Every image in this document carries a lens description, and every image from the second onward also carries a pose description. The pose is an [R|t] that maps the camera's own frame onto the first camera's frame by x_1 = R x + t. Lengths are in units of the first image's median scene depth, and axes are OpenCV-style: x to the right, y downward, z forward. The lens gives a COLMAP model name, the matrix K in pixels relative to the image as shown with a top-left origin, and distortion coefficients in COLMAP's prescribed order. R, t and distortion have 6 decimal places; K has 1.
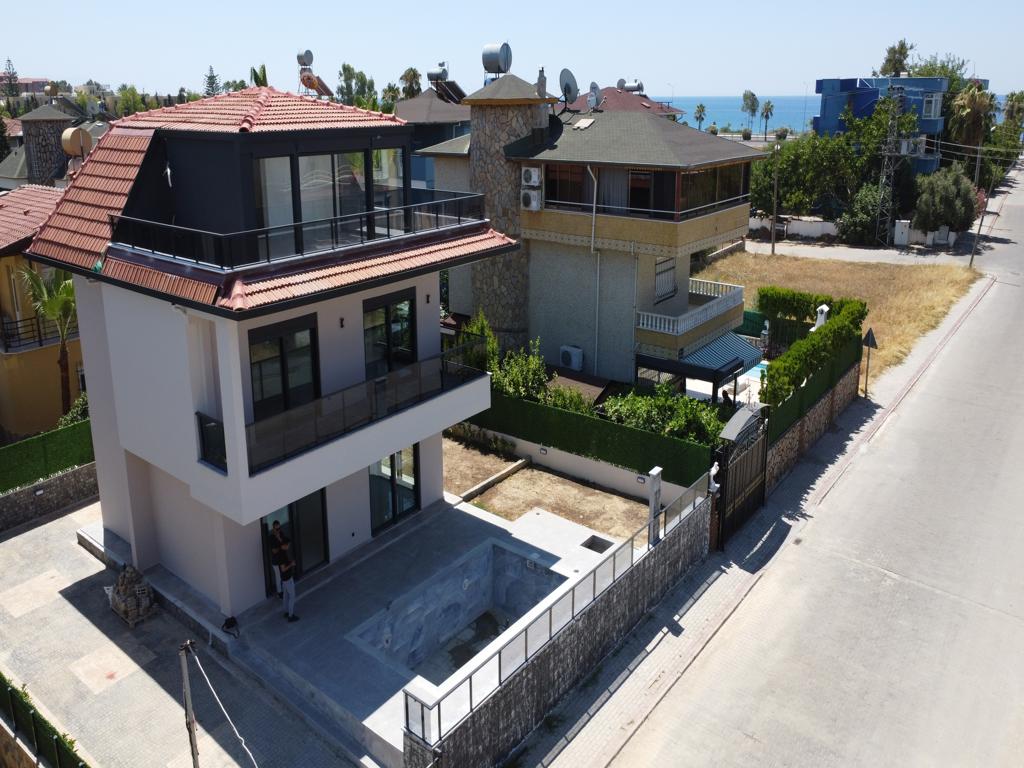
lens RADIAL K [[778.1, 0, 508.4], [0, 778.1, 269.4], [0, 0, 1]] dist [0.004085, -0.002085]
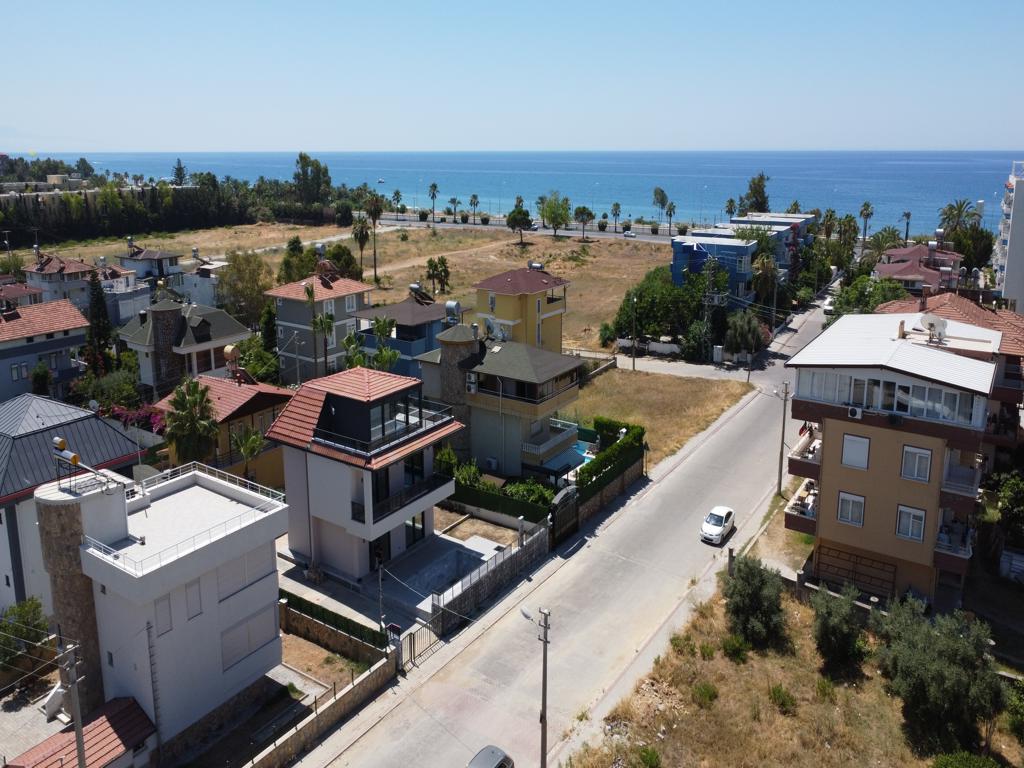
lens RADIAL K [[774.8, 0, 508.3], [0, 774.8, 287.4], [0, 0, 1]] dist [0.002554, 0.001100]
pose [[0.997248, -0.009851, 0.073485, -0.026398], [0.012985, 0.999021, -0.042301, -0.322834], [-0.072996, 0.043139, 0.996399, -1.300768]]
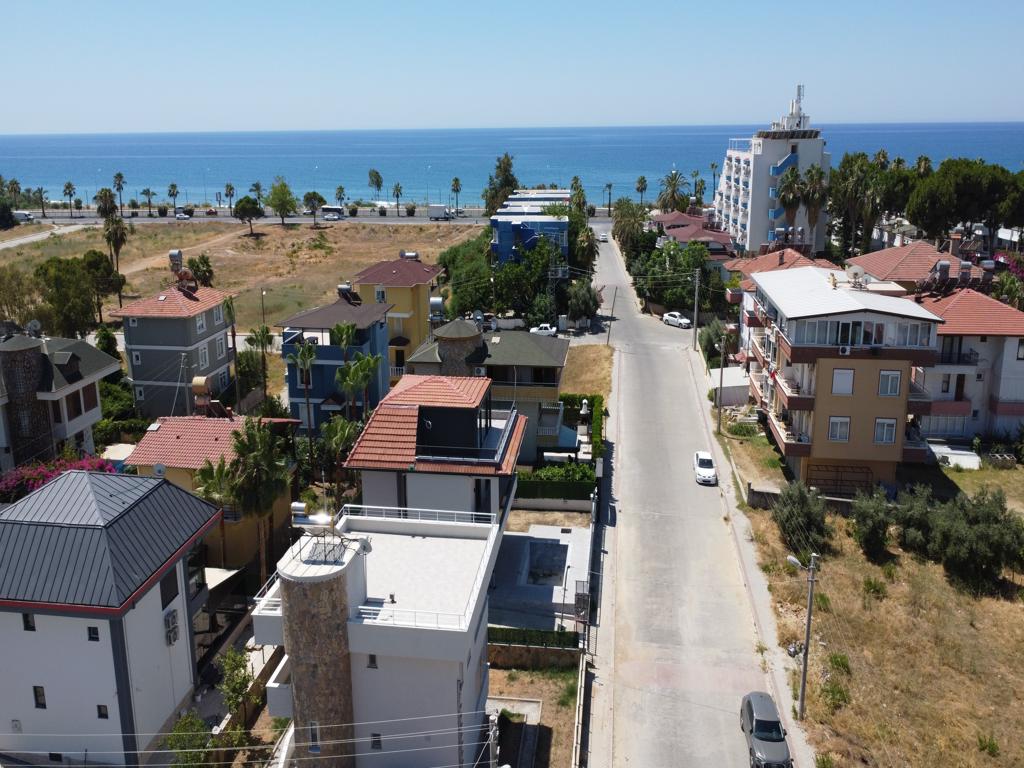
lens RADIAL K [[778.1, 0, 508.4], [0, 778.1, 269.4], [0, 0, 1]] dist [0.004085, -0.002085]
pose [[0.862384, -0.098452, 0.496590, -1.084242], [0.118810, 0.992872, -0.009485, -0.430636], [-0.492117, 0.067179, 0.867933, -1.018355]]
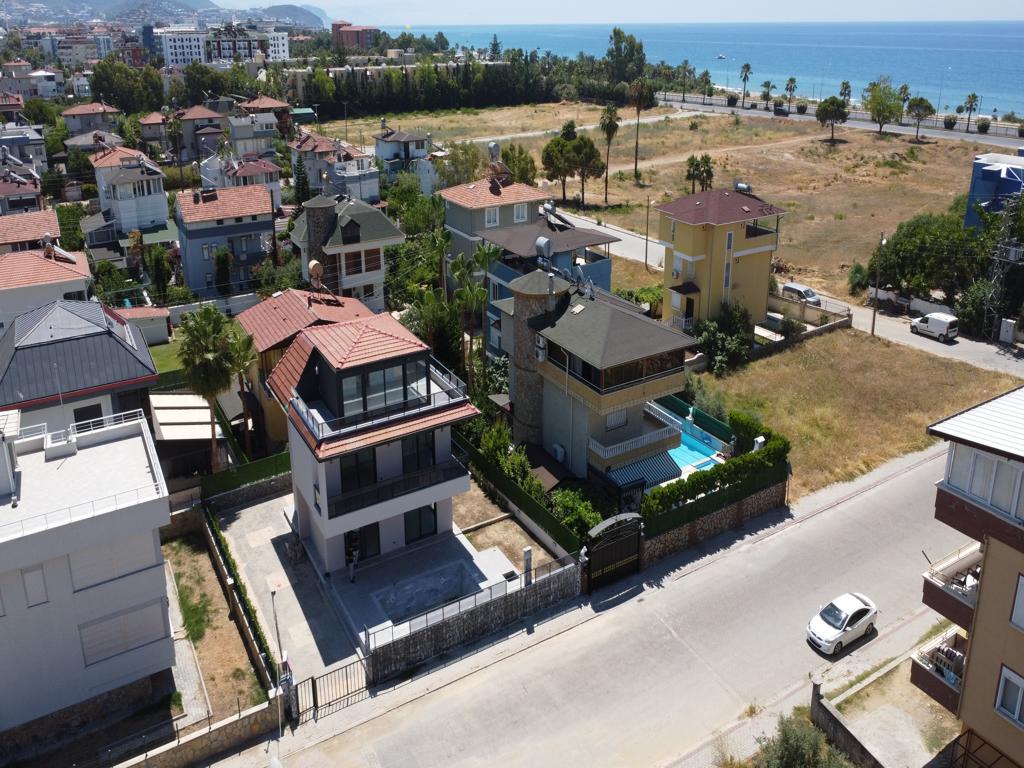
lens RADIAL K [[784.3, 0, 509.3], [0, 784.3, 241.9], [0, 0, 1]] dist [0.004176, -0.003746]
pose [[0.933682, 0.095853, -0.345036, 0.620993], [-0.076239, 0.994629, 0.070008, -0.527581], [0.349893, -0.039060, 0.935975, -0.674749]]
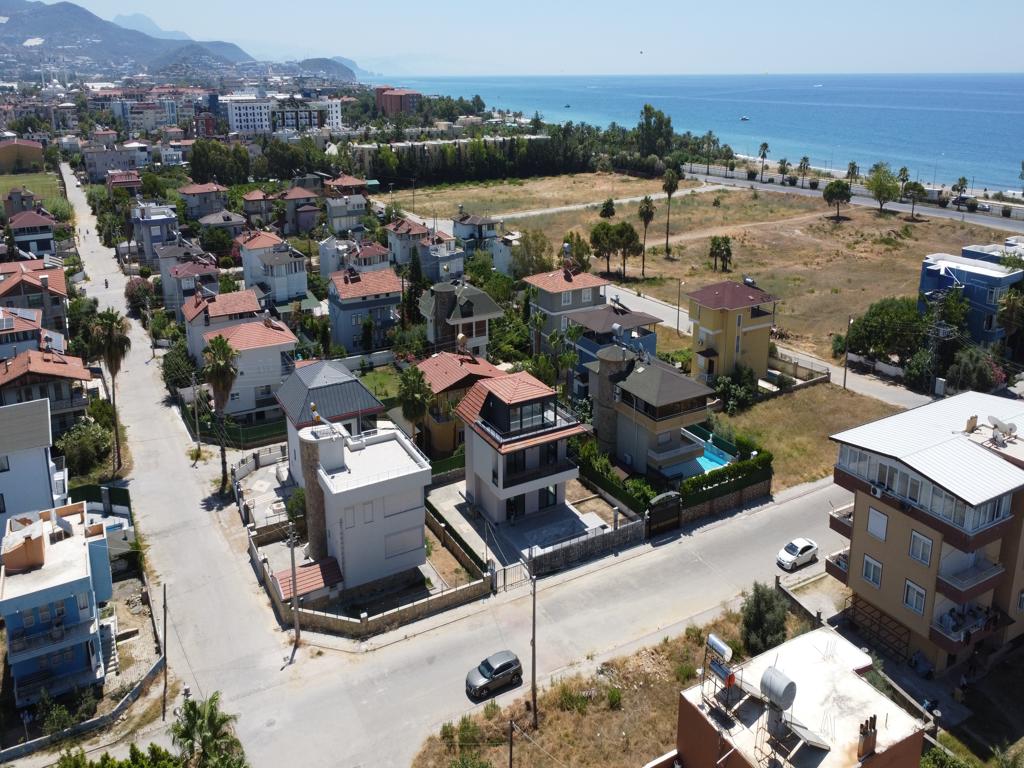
lens RADIAL K [[784.3, 0, 509.3], [0, 784.3, 241.9], [0, 0, 1]] dist [0.004176, -0.003746]
pose [[0.921533, 0.082522, -0.379431, 0.801690], [-0.084466, 0.996359, 0.011555, -0.745495], [0.379003, 0.021401, 0.925148, -1.965567]]
